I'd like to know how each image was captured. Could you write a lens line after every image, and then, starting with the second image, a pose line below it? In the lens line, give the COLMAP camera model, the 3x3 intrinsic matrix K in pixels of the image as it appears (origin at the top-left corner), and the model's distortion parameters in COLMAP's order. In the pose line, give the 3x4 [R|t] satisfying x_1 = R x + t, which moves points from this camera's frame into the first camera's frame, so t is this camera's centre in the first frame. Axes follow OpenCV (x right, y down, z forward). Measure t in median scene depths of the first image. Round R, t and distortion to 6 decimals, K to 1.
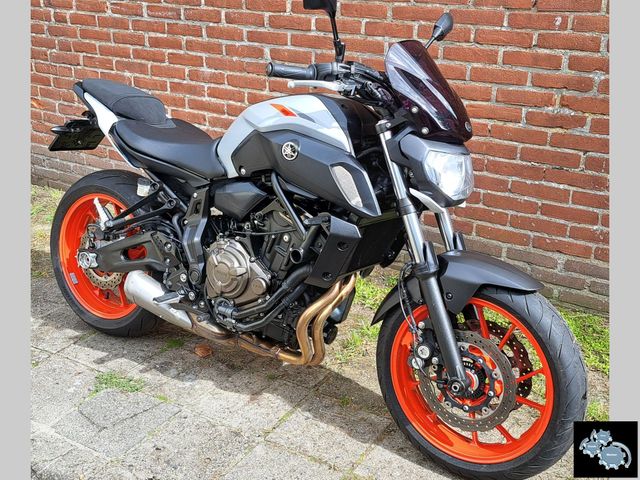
lens RADIAL K [[780.8, 0, 293.7], [0, 780.8, 238.3], [0, 0, 1]] dist [0.068263, 0.000000]
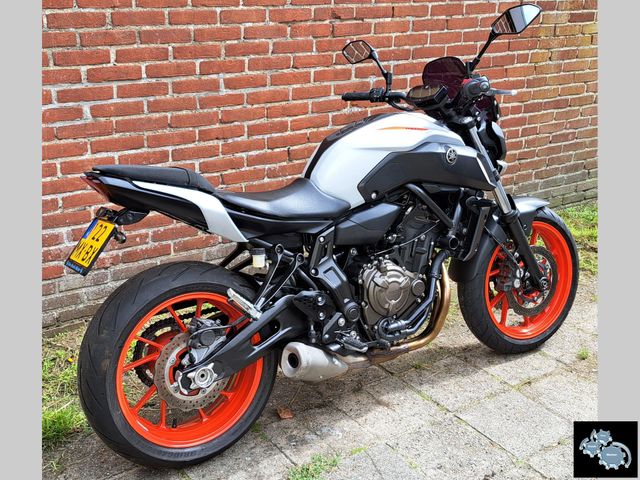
lens RADIAL K [[780.8, 0, 303.4], [0, 780.8, 226.6], [0, 0, 1]] dist [0.068263, 0.000000]
pose [[0.391621, -0.284145, 0.875154, -0.883033], [0.335231, 0.929813, 0.151880, -0.202793], [-0.856886, 0.233899, 0.459389, 0.506139]]
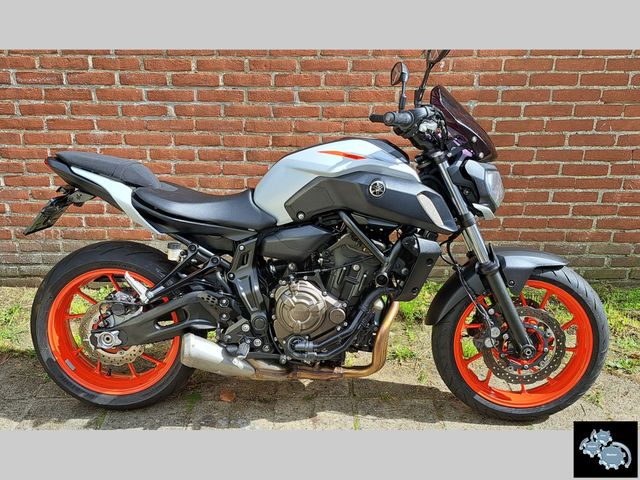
lens RADIAL K [[673.4, 0, 293.2], [0, 673.4, 253.3], [0, 0, 1]] dist [0.059473, 0.000000]
pose [[0.844526, -0.194776, 0.498837, -0.463146], [0.198678, 0.978990, 0.045897, -0.067738], [-0.497296, 0.060346, 0.865480, 0.167516]]
